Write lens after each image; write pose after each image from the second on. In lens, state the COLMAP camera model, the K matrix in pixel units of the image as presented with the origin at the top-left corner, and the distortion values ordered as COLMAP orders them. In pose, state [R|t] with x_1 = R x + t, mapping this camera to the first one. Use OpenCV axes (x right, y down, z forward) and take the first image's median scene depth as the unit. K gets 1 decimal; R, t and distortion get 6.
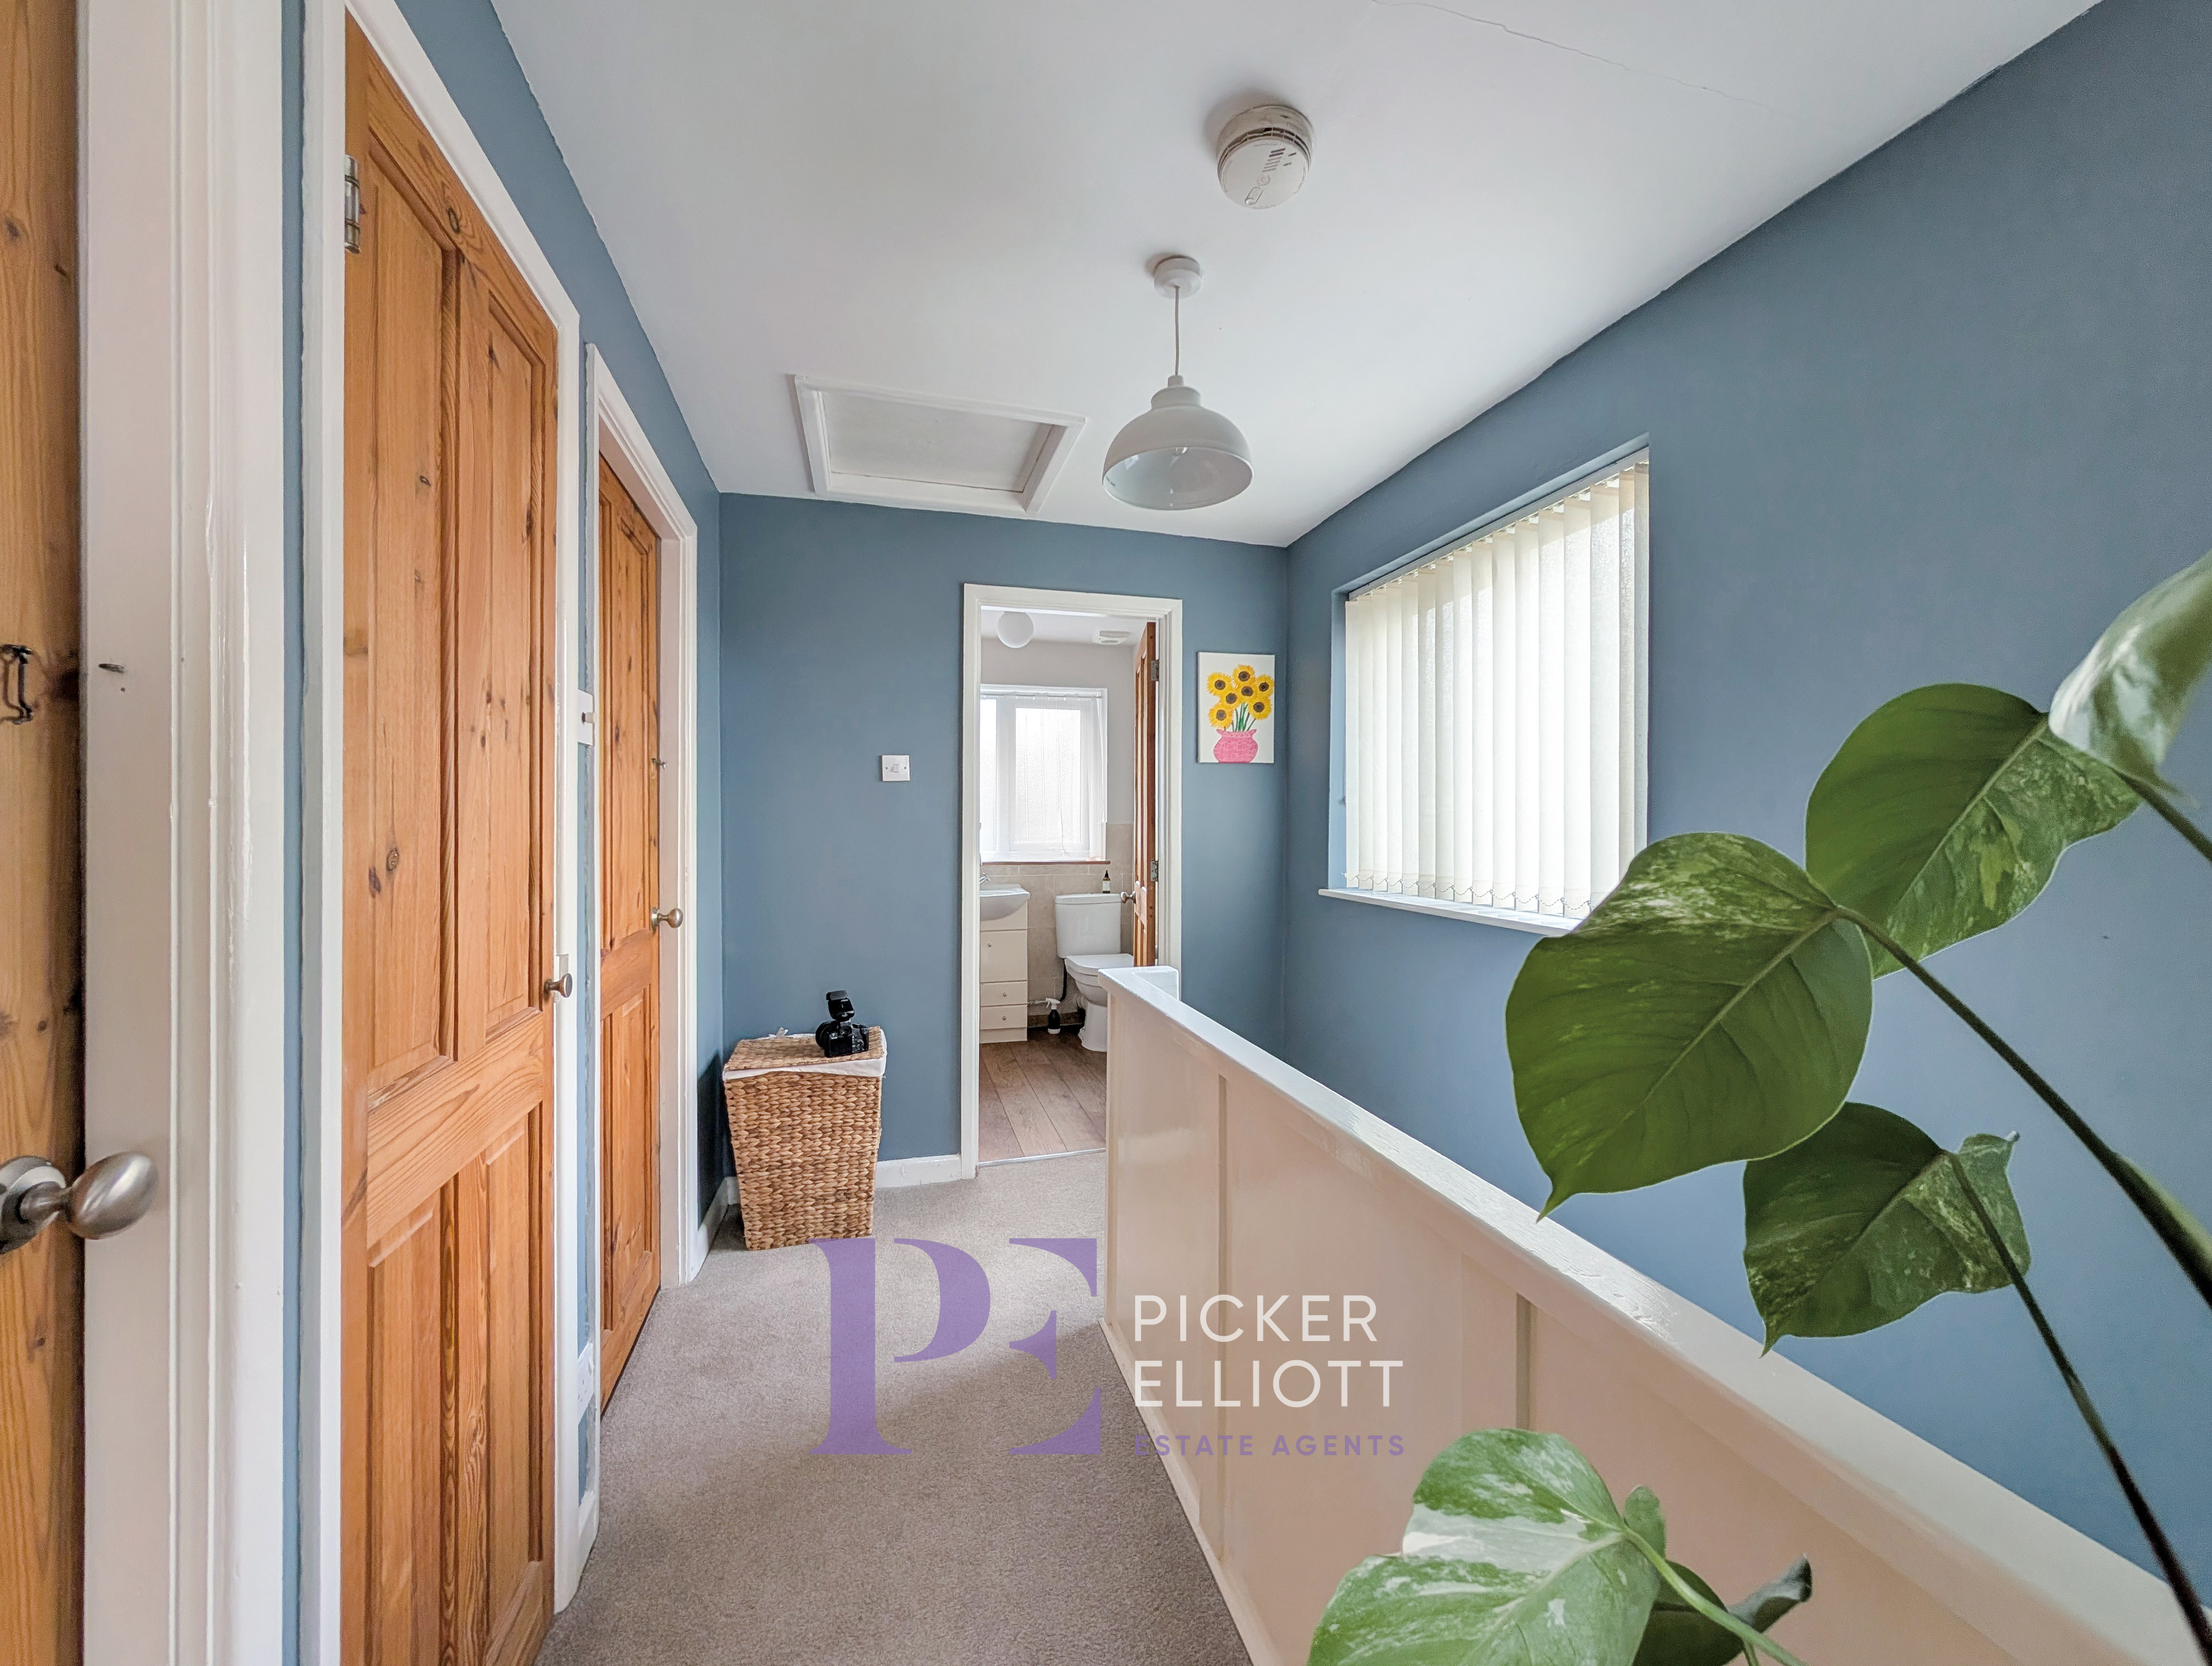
lens RADIAL K [[812.6, 0, 1107.1], [0, 812.6, 830.6], [0, 0, 1]] dist [-0.001496, 0.000912]
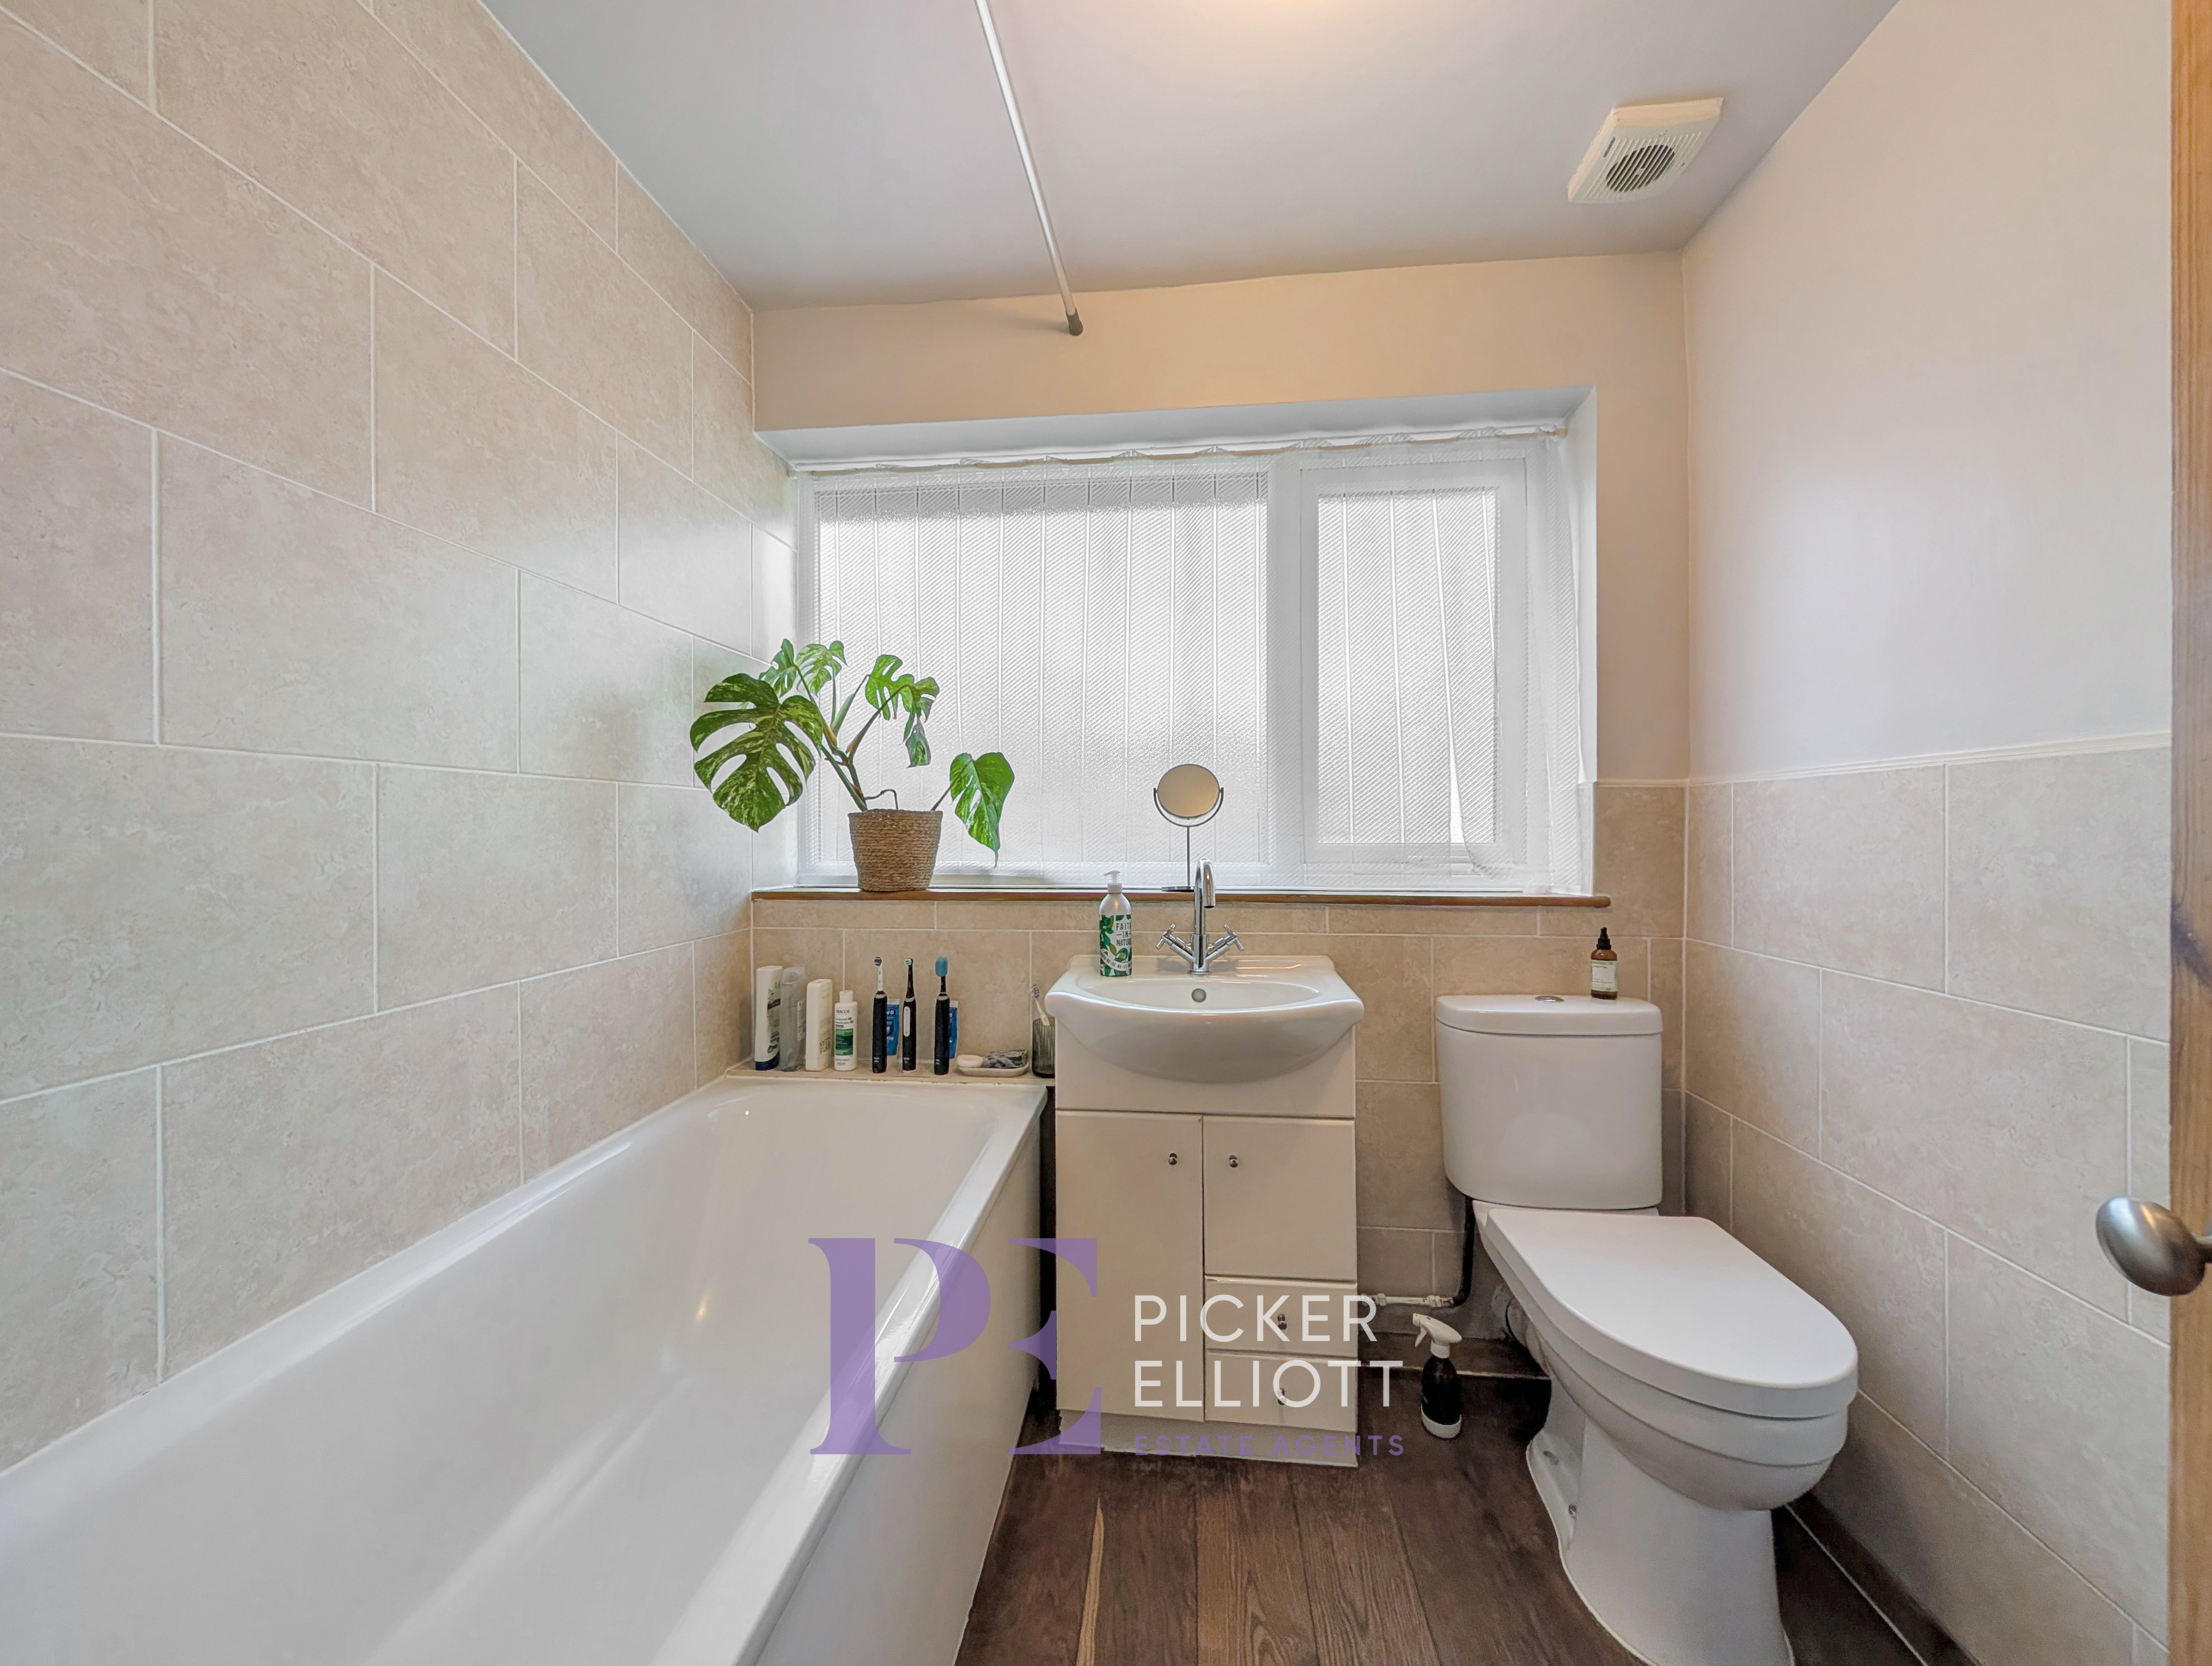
lens RADIAL K [[812.6, 0, 1110.1], [0, 812.6, 824.6], [0, 0, 1]] dist [-0.001496, 0.000912]
pose [[0.931493, -0.003364, -0.363744, -0.067670], [0.003886, 0.999992, 0.000704, 0.005962], [0.363738, -0.002069, 0.931499, 0.630217]]
